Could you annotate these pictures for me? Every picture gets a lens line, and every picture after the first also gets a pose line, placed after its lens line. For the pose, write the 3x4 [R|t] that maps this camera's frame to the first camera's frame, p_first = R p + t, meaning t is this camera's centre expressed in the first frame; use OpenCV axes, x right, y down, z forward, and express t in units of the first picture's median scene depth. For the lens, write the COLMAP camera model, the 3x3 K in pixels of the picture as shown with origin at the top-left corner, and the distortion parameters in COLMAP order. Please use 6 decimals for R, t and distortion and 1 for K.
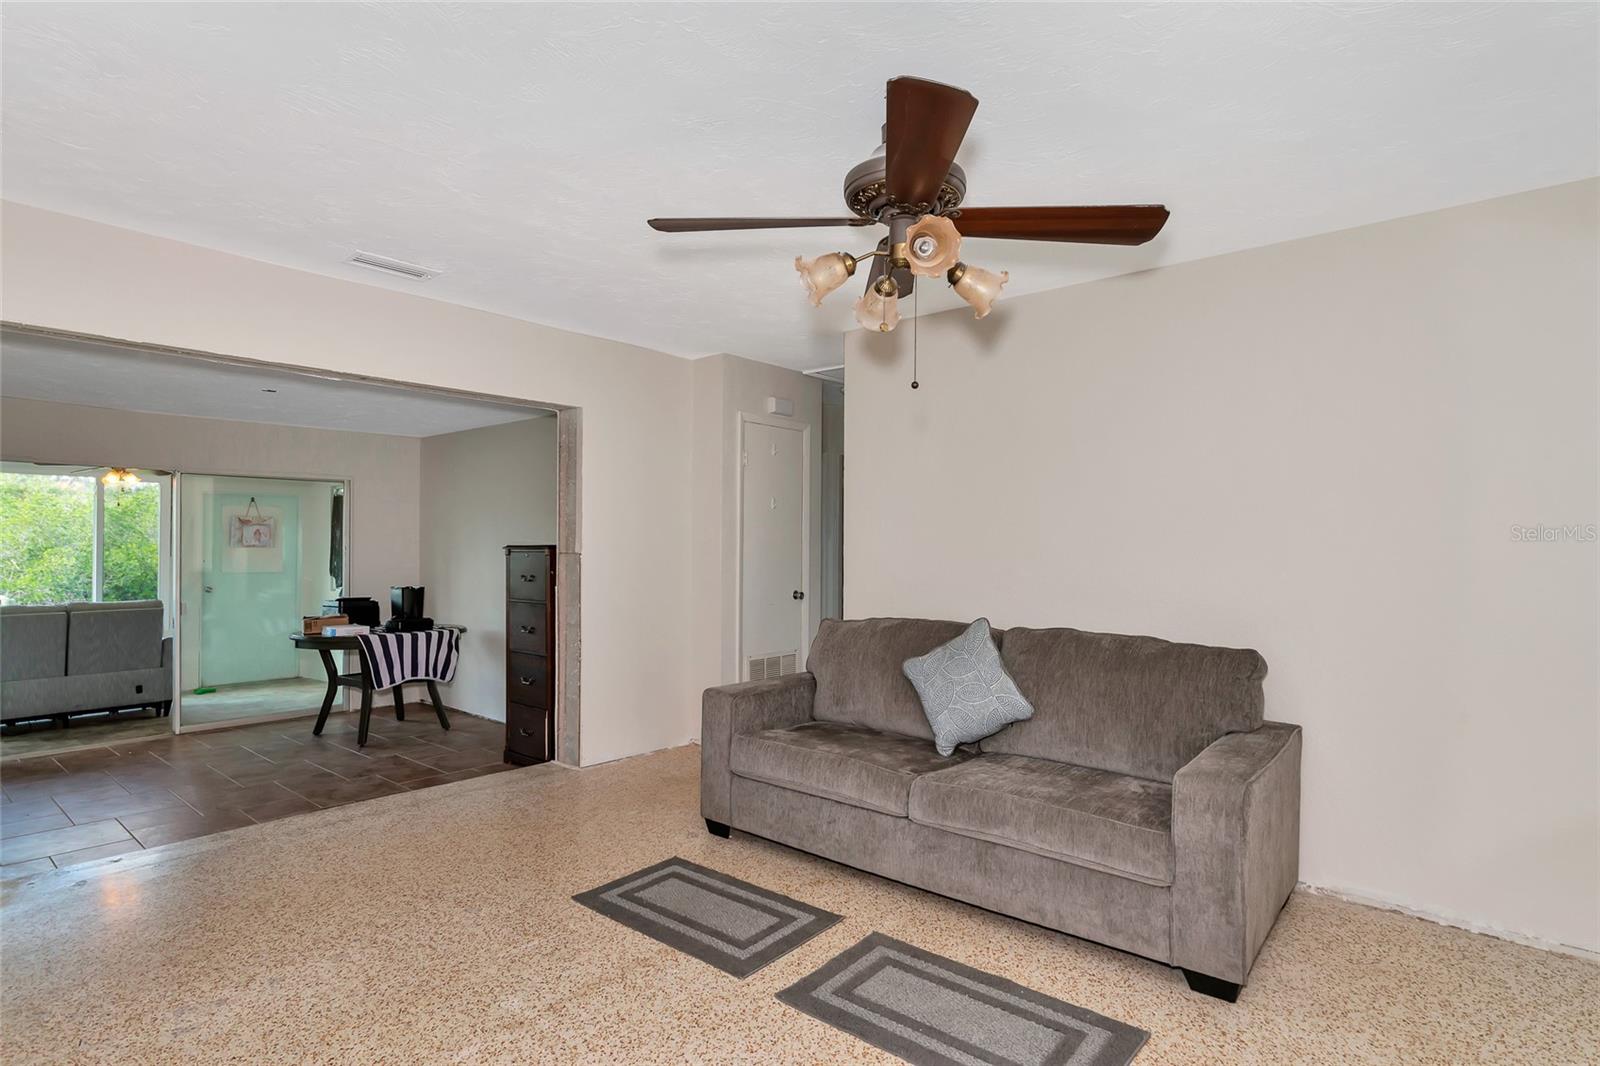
lens RADIAL K [[831.5, 0, 801.0], [0, 831.5, 549.9], [0, 0, 1]] dist [0.001909, 0.000021]
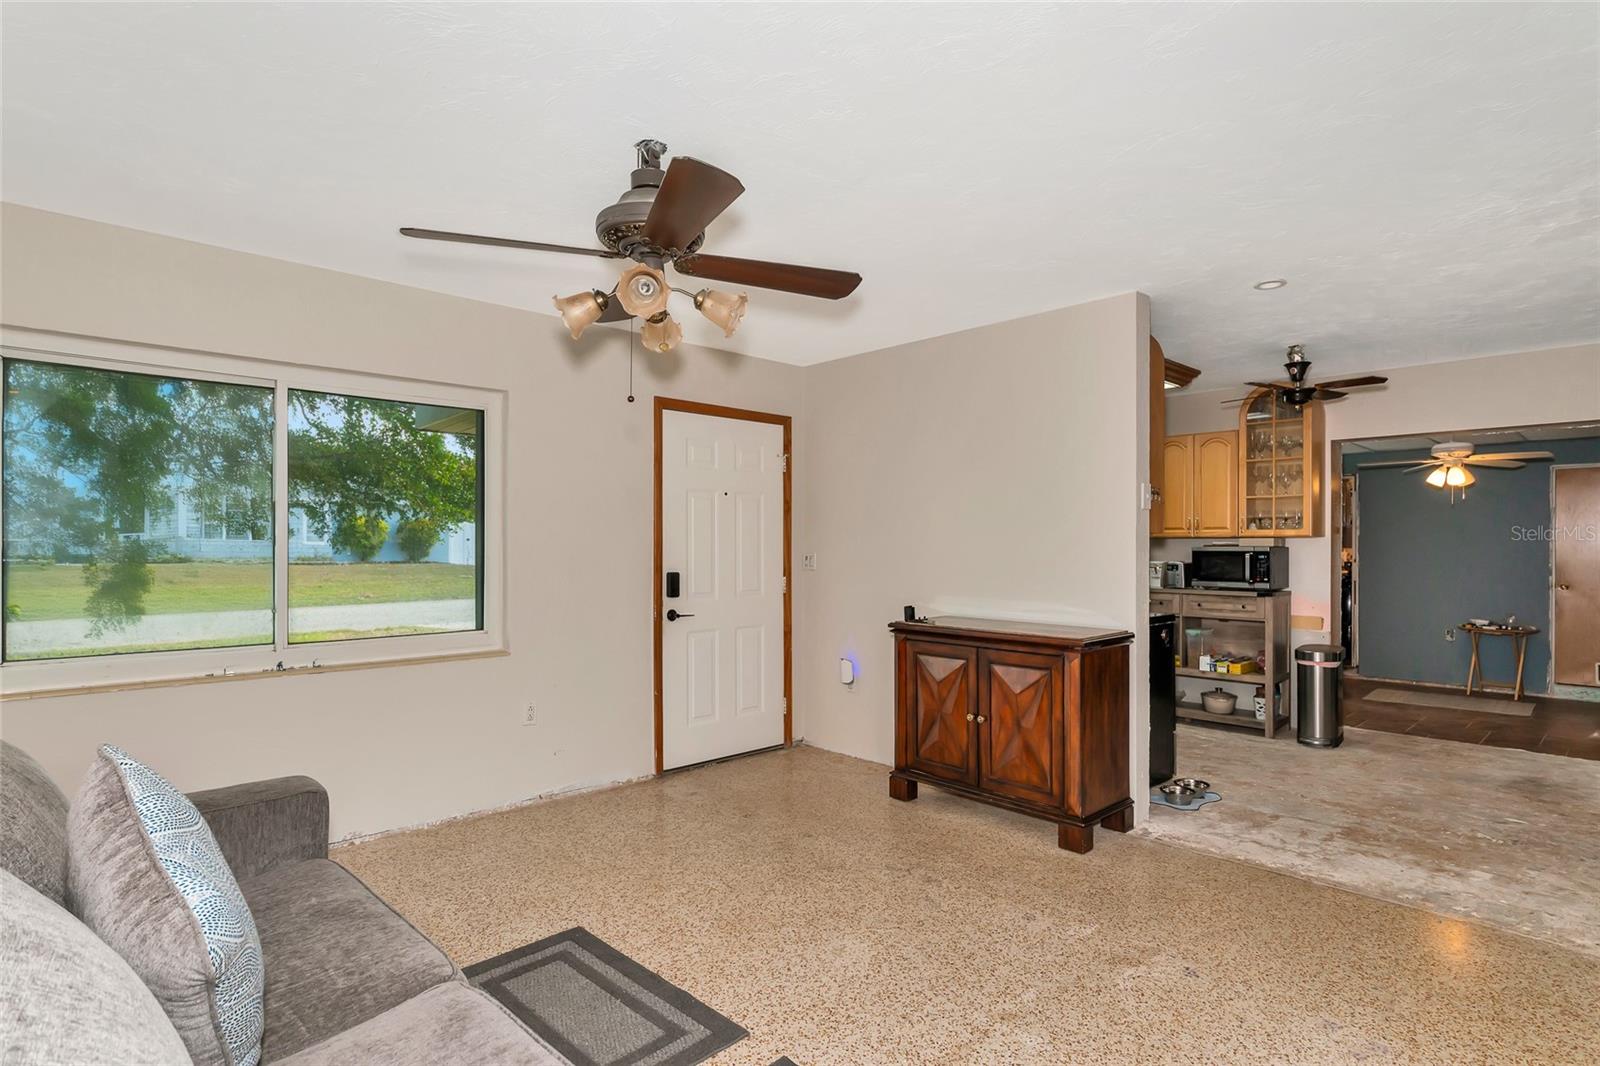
lens RADIAL K [[831.5, 0, 801.0], [0, 831.5, 549.9], [0, 0, 1]] dist [0.001909, 0.000021]
pose [[-0.995881, -0.008208, 0.090293, -0.147412], [-0.006818, 0.999854, 0.015694, -0.014814], [-0.090408, 0.015014, -0.995792, 1.681109]]
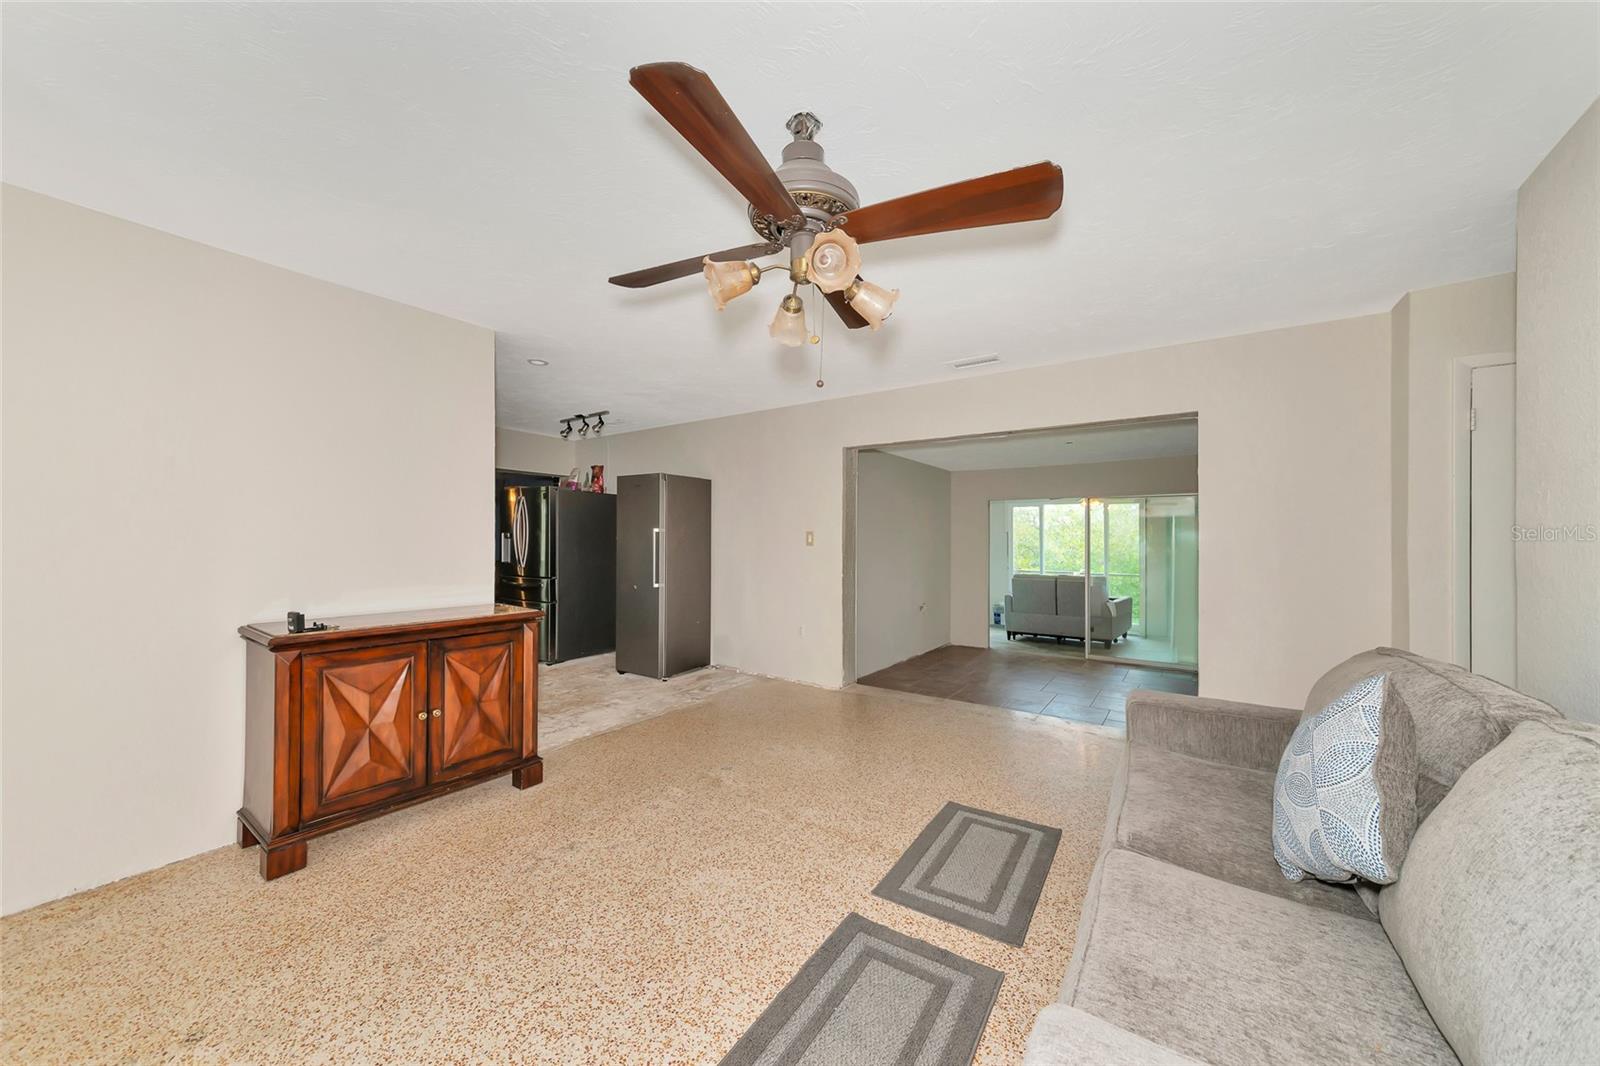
lens RADIAL K [[571.5, 0, 800.0], [0, 571.5, 533.0], [0, 0, 1]] dist [0.000601, 0.000086]
pose [[0.112633, -0.015010, -0.993523, 0.693451], [-0.013122, 0.999776, -0.016592, 0.003105], [0.993550, 0.014906, 0.112411, 0.727246]]
